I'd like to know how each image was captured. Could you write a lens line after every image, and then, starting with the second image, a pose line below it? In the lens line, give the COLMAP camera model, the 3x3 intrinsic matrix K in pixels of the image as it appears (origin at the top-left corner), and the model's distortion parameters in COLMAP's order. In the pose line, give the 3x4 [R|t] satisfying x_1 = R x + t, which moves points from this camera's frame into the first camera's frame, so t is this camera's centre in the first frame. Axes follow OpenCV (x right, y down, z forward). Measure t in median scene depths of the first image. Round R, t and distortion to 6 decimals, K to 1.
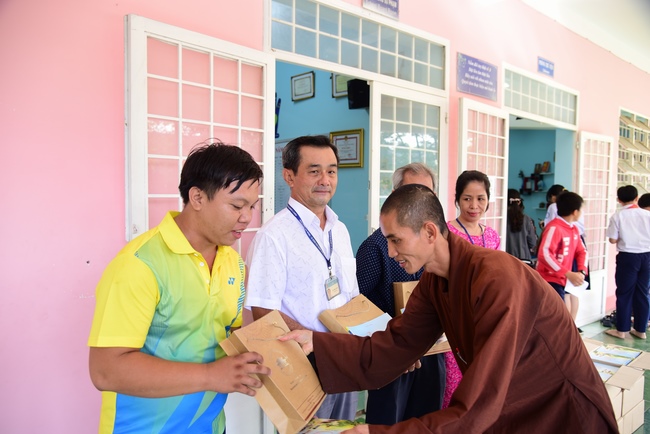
lens RADIAL K [[474.9, 0, 325.0], [0, 474.9, 217.0], [0, 0, 1]] dist [-0.084871, 0.090240]
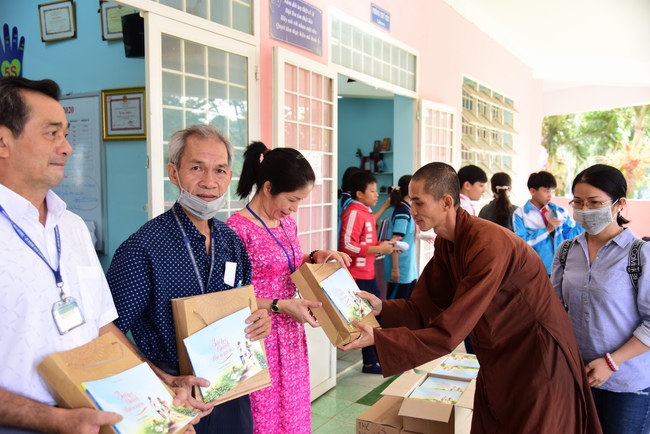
lens RADIAL K [[599.3, 0, 325.0], [0, 599.3, 217.0], [0, 0, 1]] dist [0.010340, 0.005129]
pose [[0.944553, -0.029458, 0.327034, 0.037309], [0.024886, 0.999525, 0.018157, 0.004288], [-0.327413, -0.009011, 0.944838, 0.052258]]
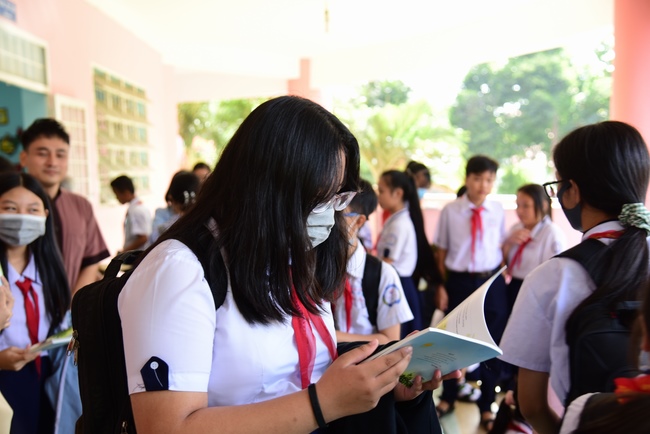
lens RADIAL K [[820.7, 0, 325.0], [0, 820.7, 217.0], [0, 0, 1]] dist [-0.134540, 0.930209]
pose [[0.651758, -0.086288, 0.753502, -0.281652], [0.097364, 0.994805, 0.029703, 0.032555], [-0.752151, 0.054005, 0.656774, -0.312313]]
